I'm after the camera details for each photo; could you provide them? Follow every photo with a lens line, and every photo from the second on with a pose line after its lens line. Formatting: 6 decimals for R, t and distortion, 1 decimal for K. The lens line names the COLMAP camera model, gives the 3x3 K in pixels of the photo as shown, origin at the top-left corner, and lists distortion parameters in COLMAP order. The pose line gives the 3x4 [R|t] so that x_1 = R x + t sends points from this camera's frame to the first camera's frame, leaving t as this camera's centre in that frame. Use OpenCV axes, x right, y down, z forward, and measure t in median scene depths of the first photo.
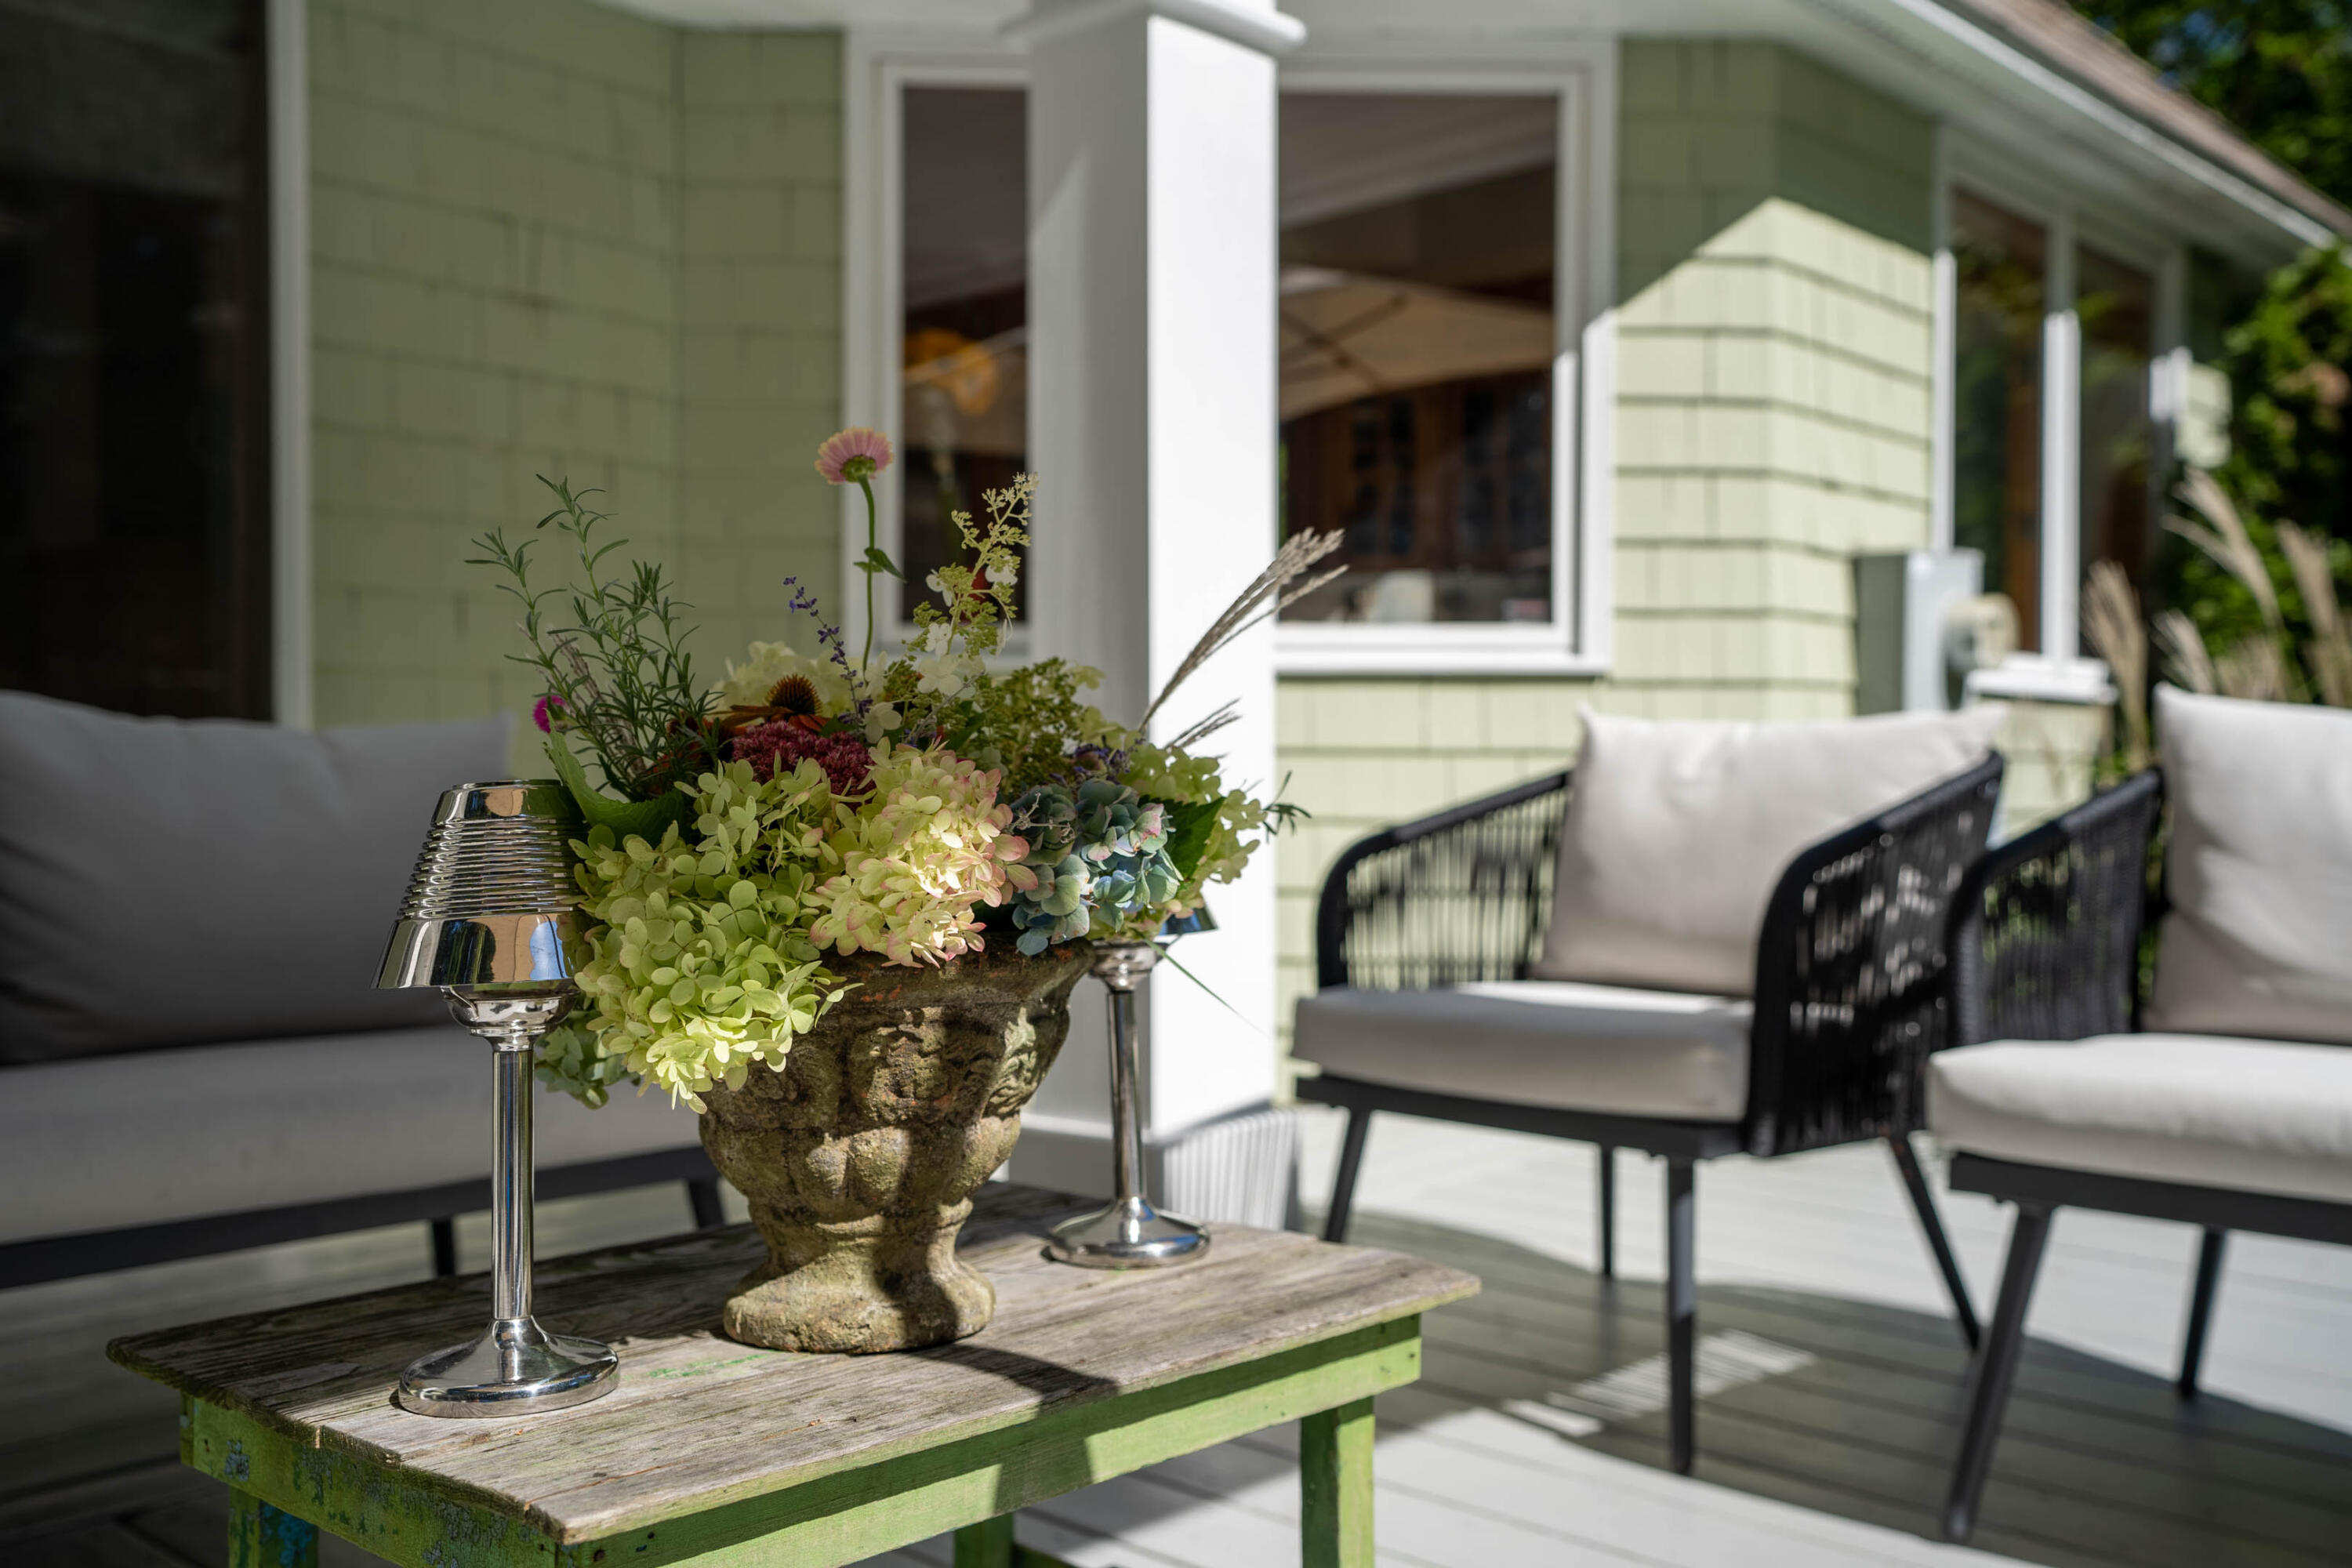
lens RADIAL K [[2172.8, 0, 1181.5], [0, 2172.8, 772.5], [0, 0, 1]] dist [0.069280, 0.000000]
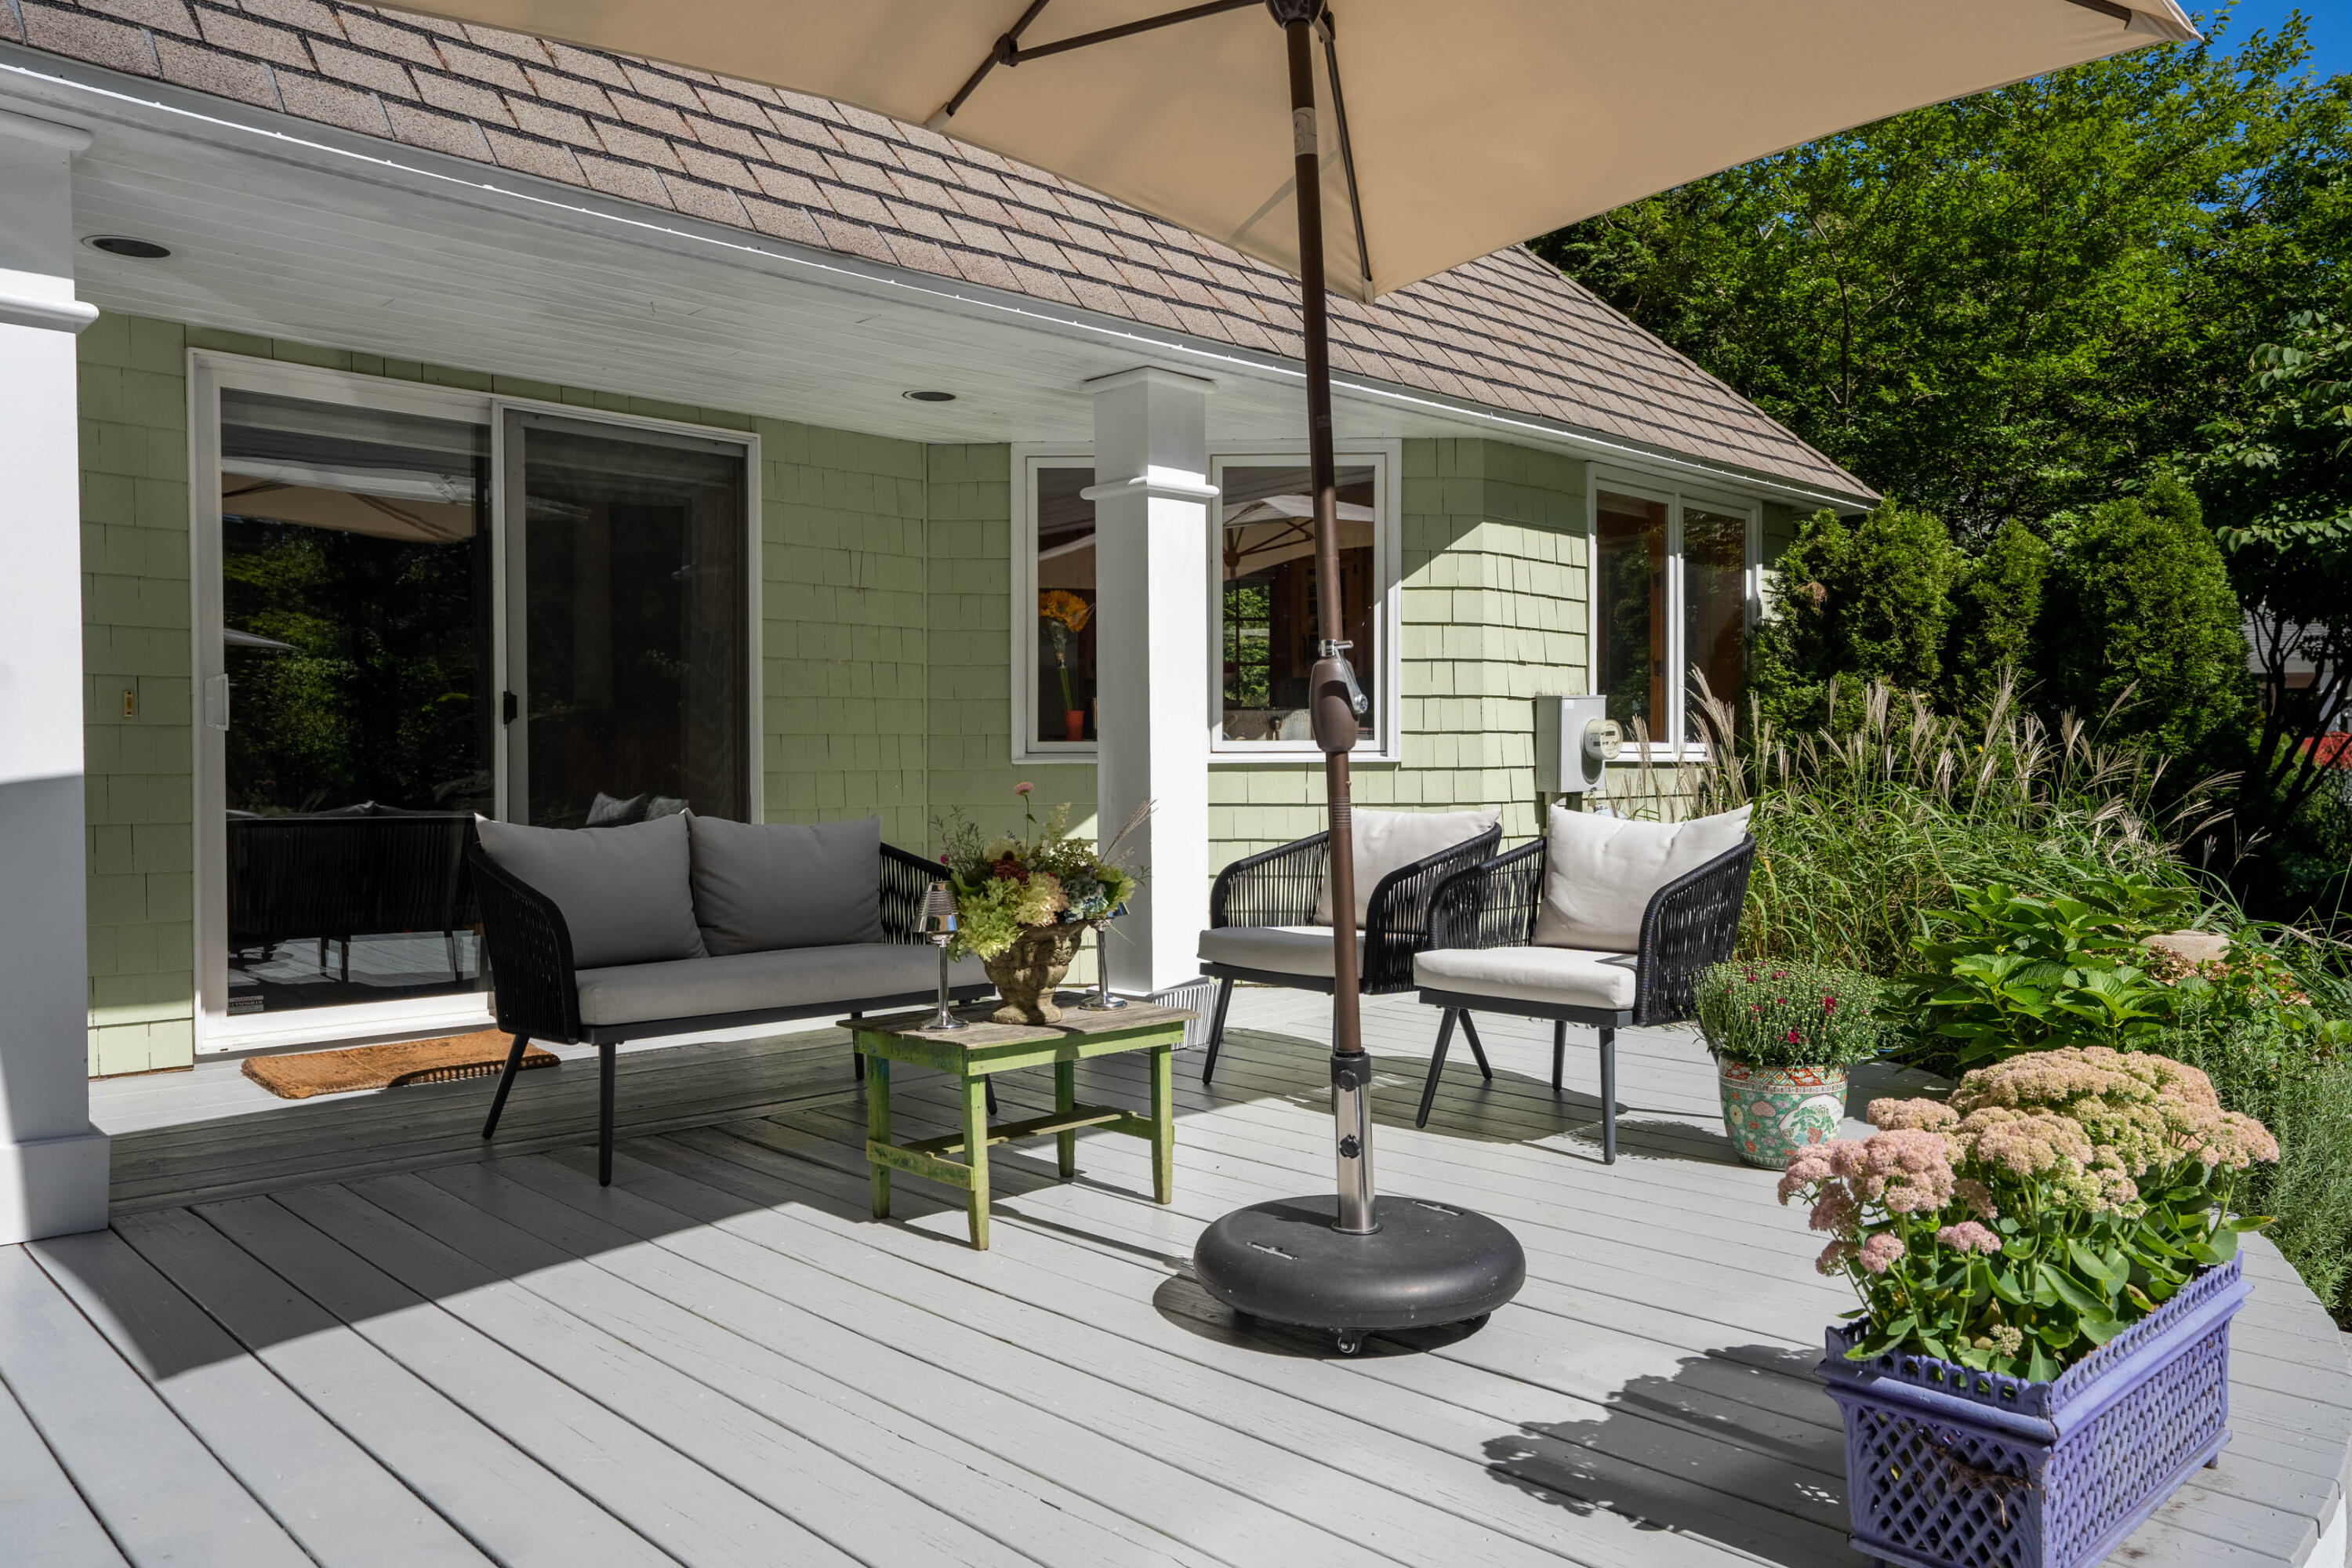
lens RADIAL K [[1660.3, 0, 1166.6], [0, 1660.3, 782.7], [0, 0, 1]] dist [-0.037184, 0.000307]
pose [[0.998505, -0.004561, -0.054465, 0.104056], [0.005495, 0.999840, 0.017008, -0.084833], [0.054378, -0.017282, 0.998371, -0.760810]]
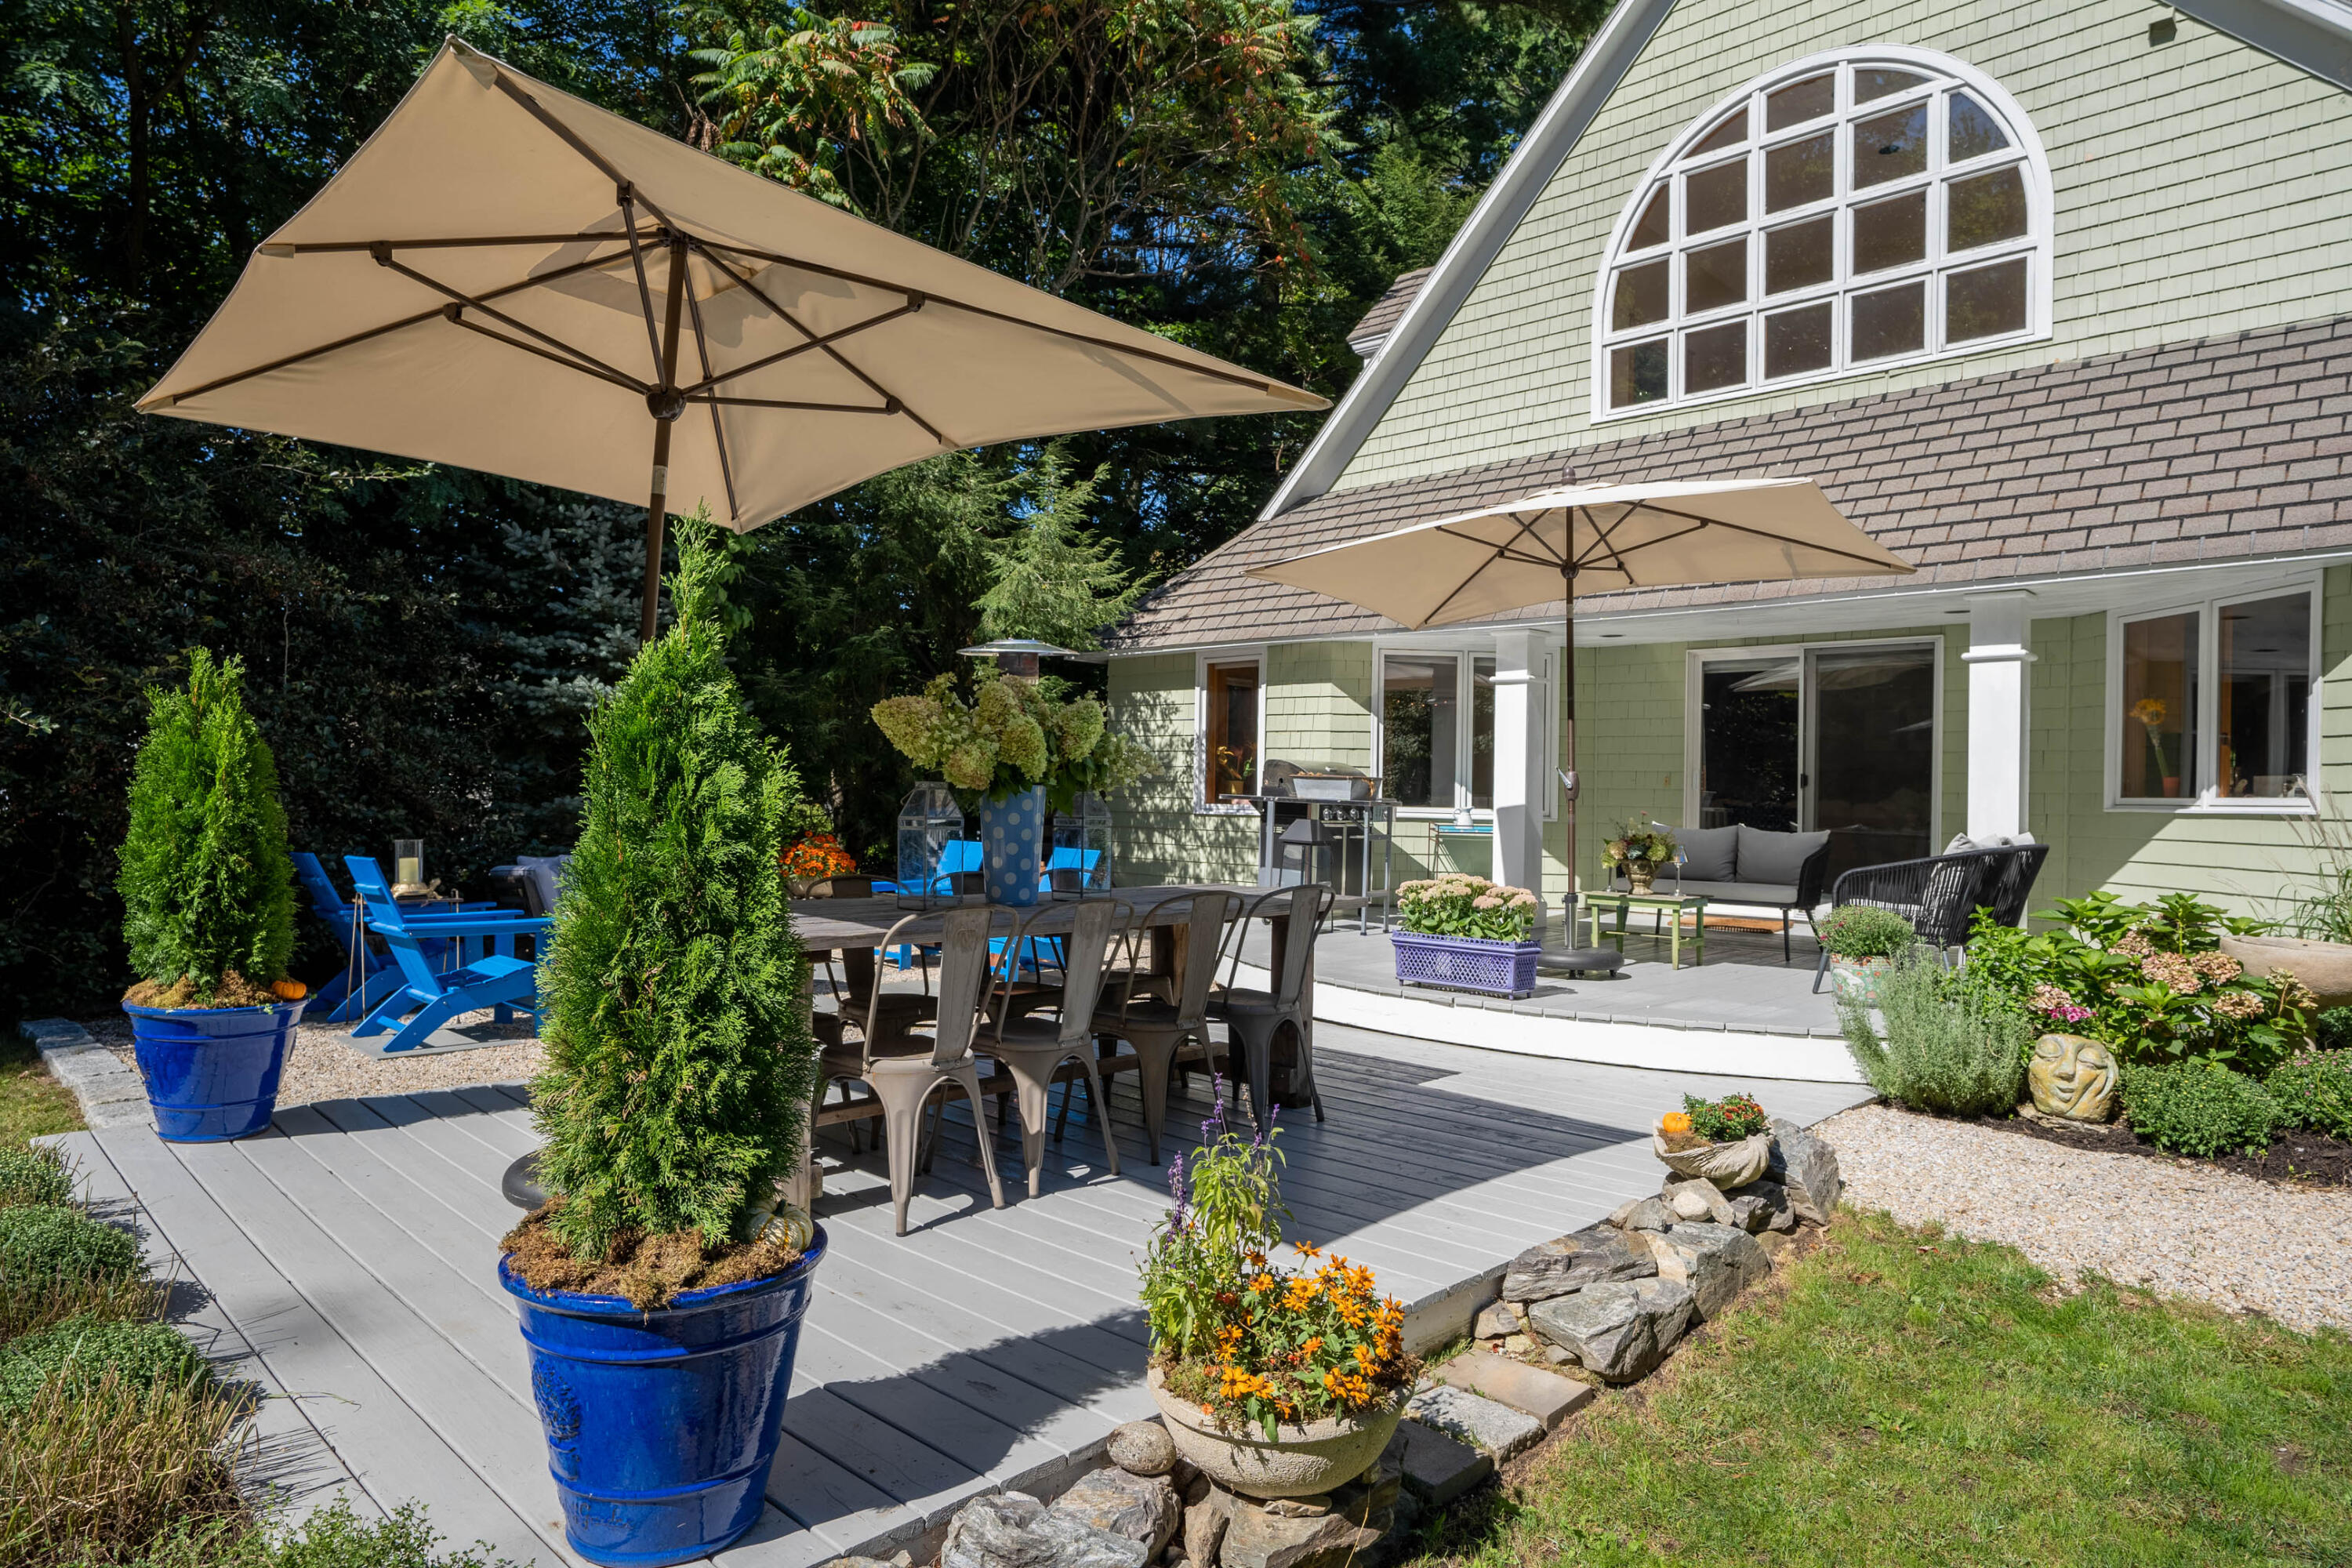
lens RADIAL K [[1345.1, 0, 1177.7], [0, 1345.1, 787.4], [0, 0, 1]] dist [-0.016347, -0.000295]
pose [[-0.011720, -0.003631, -0.999925, 2.707056], [-0.004076, 0.999985, -0.003584, -0.107094], [0.999923, 0.004034, -0.011735, -0.490762]]
